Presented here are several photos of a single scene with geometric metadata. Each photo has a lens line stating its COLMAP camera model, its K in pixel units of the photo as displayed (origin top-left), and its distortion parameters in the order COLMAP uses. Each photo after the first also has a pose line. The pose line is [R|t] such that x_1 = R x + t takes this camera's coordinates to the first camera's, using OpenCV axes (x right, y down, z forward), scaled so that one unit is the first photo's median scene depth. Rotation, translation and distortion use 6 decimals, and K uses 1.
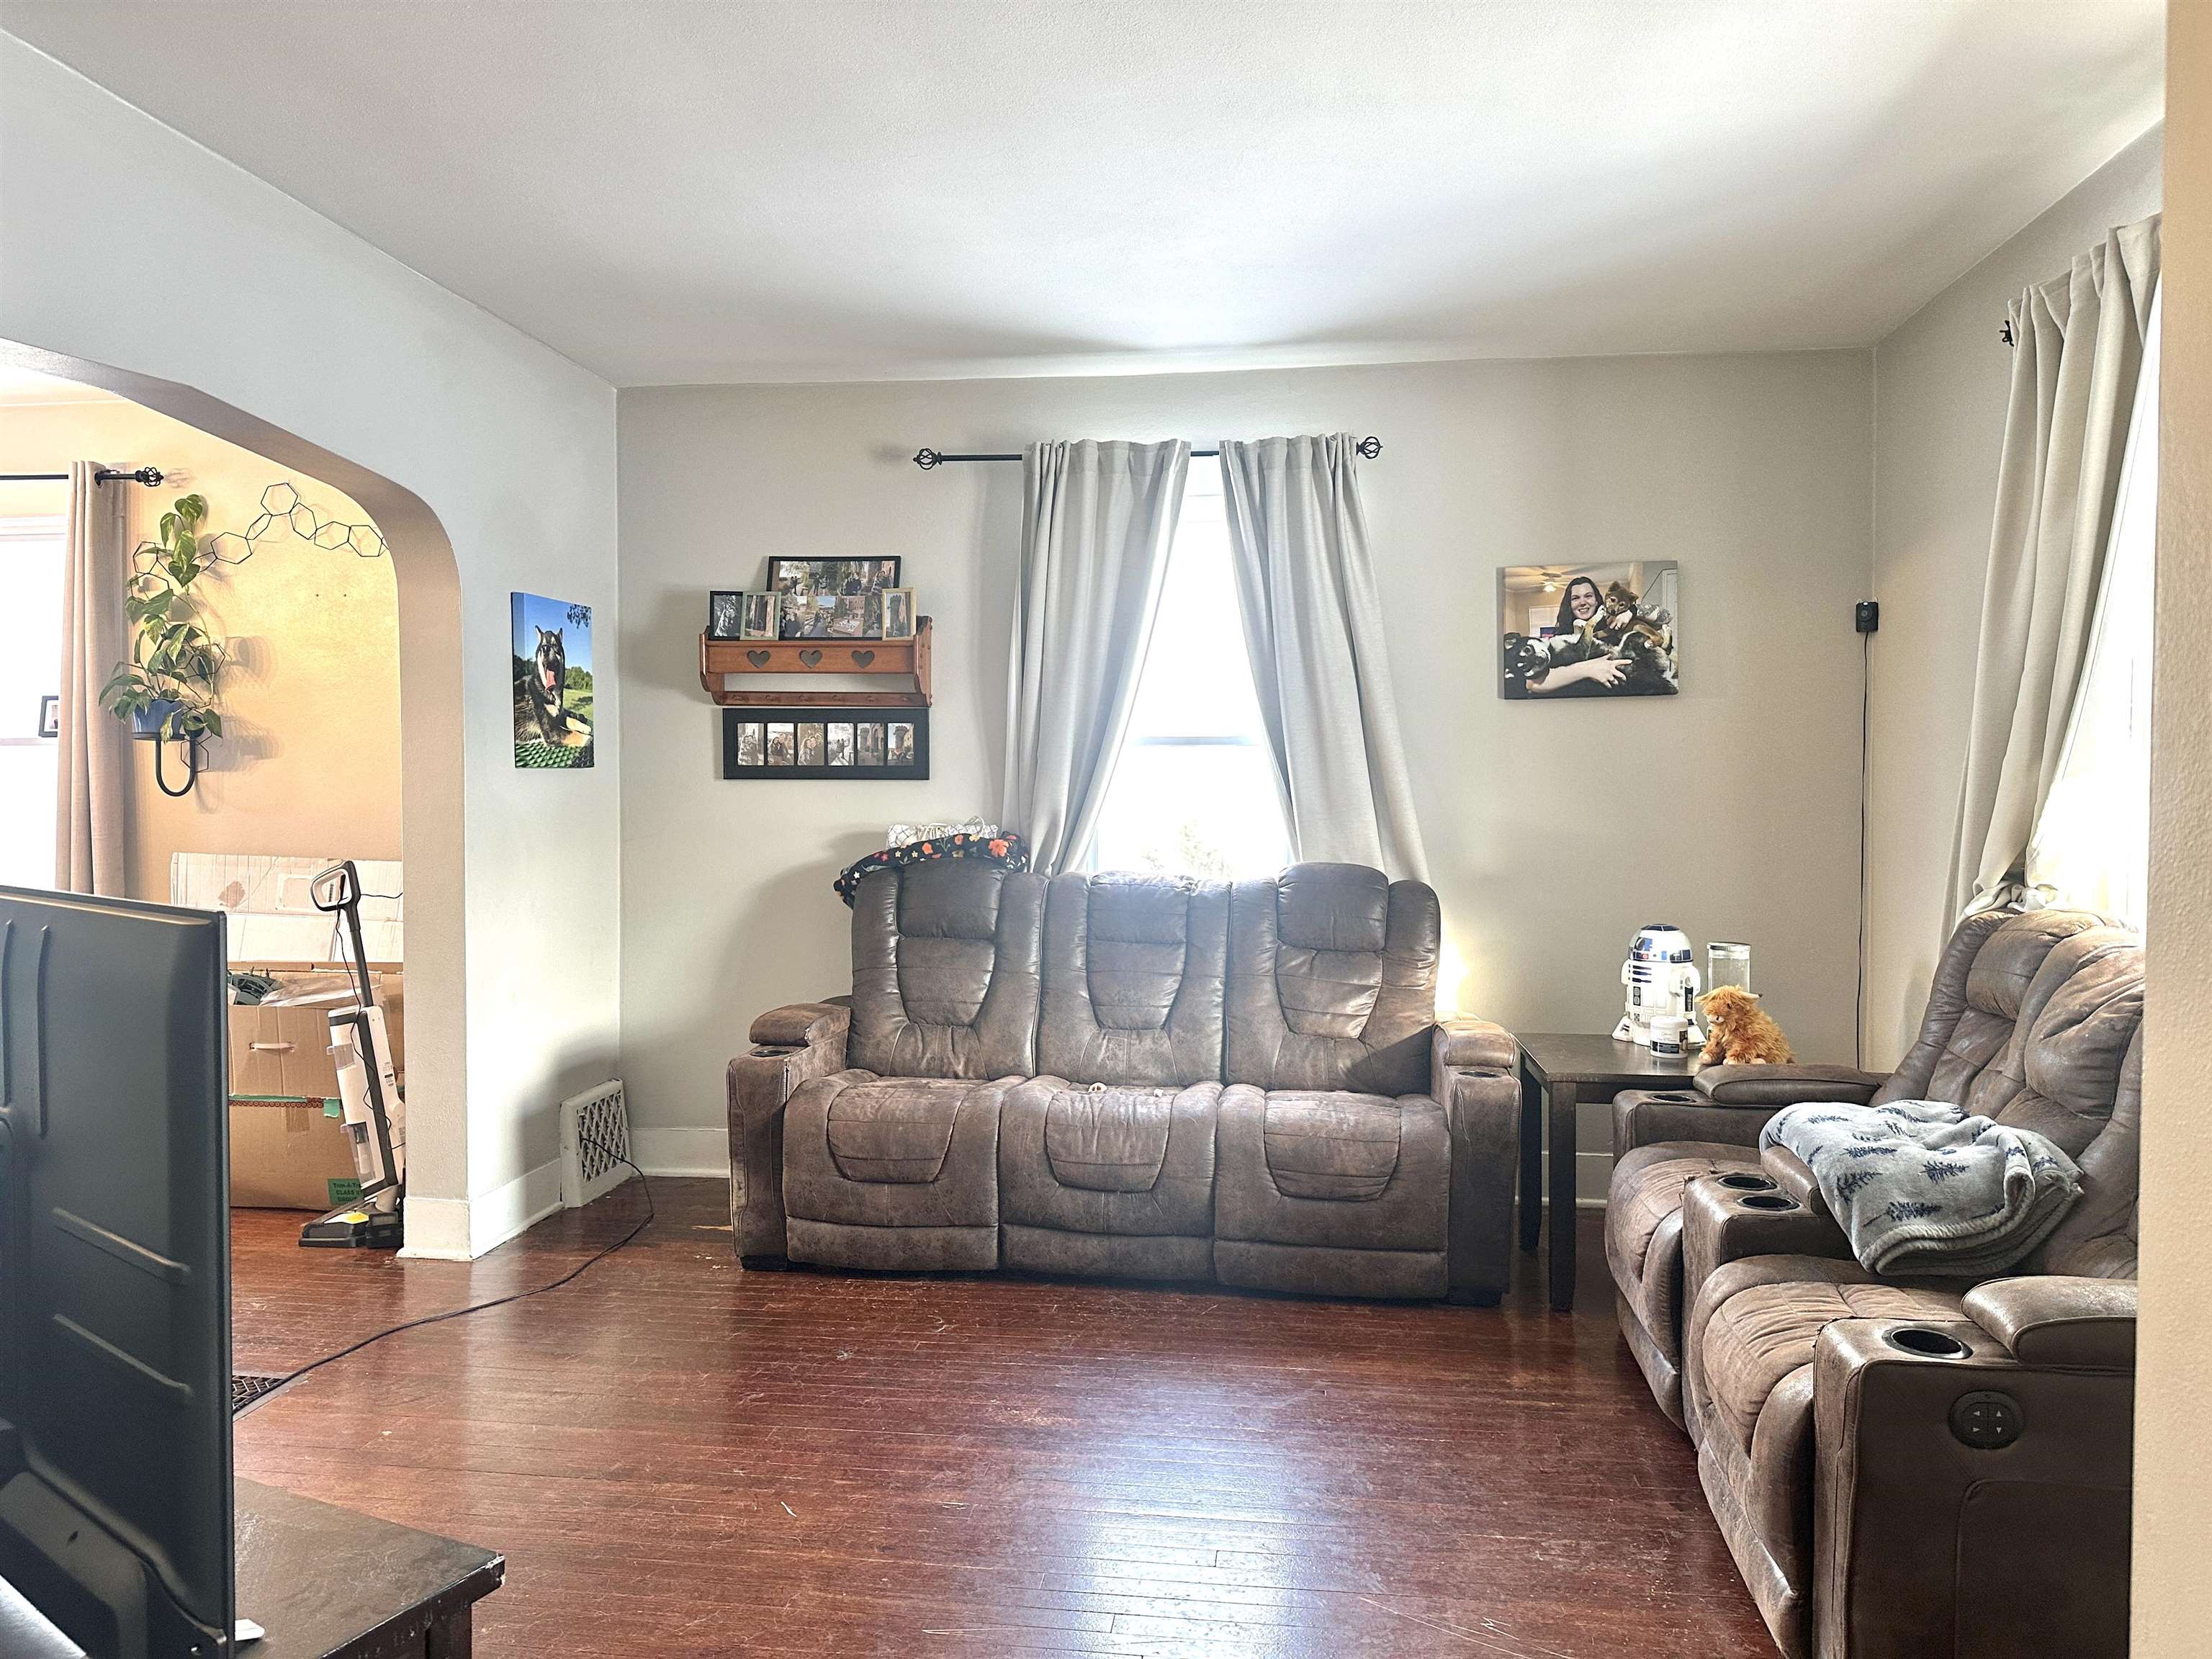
lens RADIAL K [[1510.4, 0, 1085.0], [0, 1510.4, 822.8], [0, 0, 1]] dist [0.024133, -0.043526]
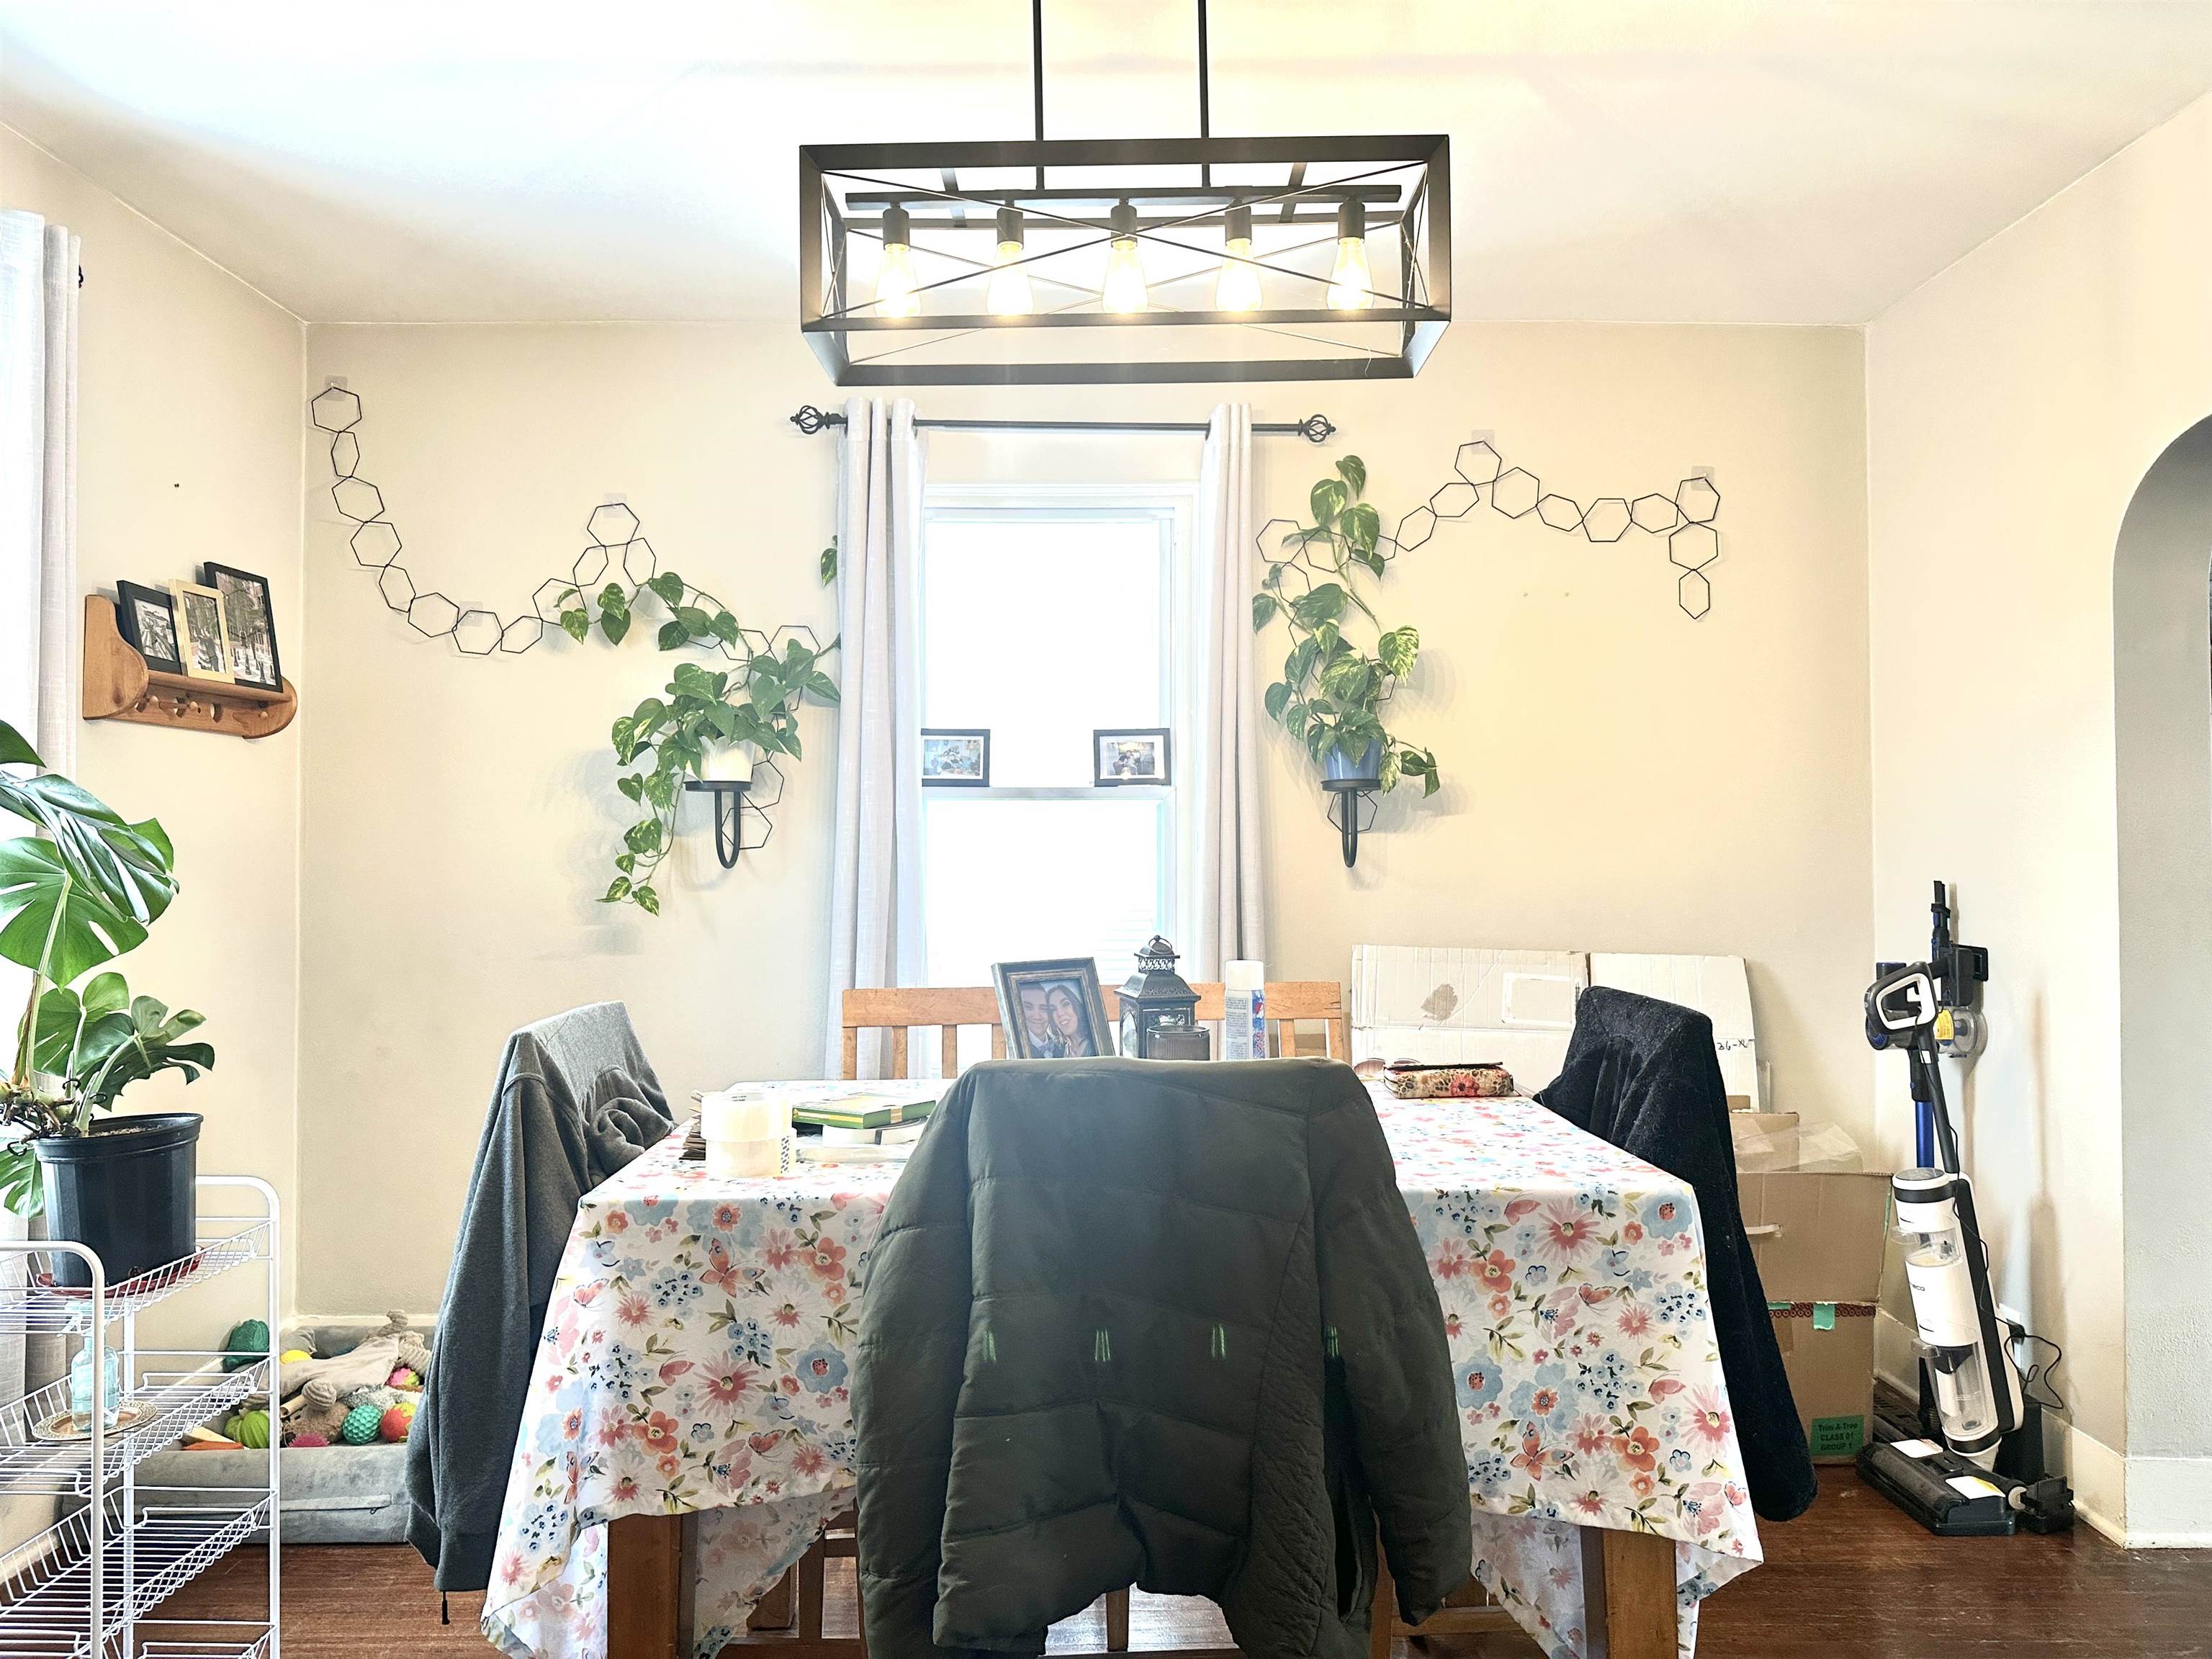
lens RADIAL K [[1510.4, 0, 1085.0], [0, 1510.4, 822.8], [0, 0, 1]] dist [0.024133, -0.043526]
pose [[0.995524, -0.008640, 0.094110, -0.787827], [0.011551, 0.999470, -0.030425, -0.018261], [-0.093797, 0.031376, 0.995097, 0.292917]]
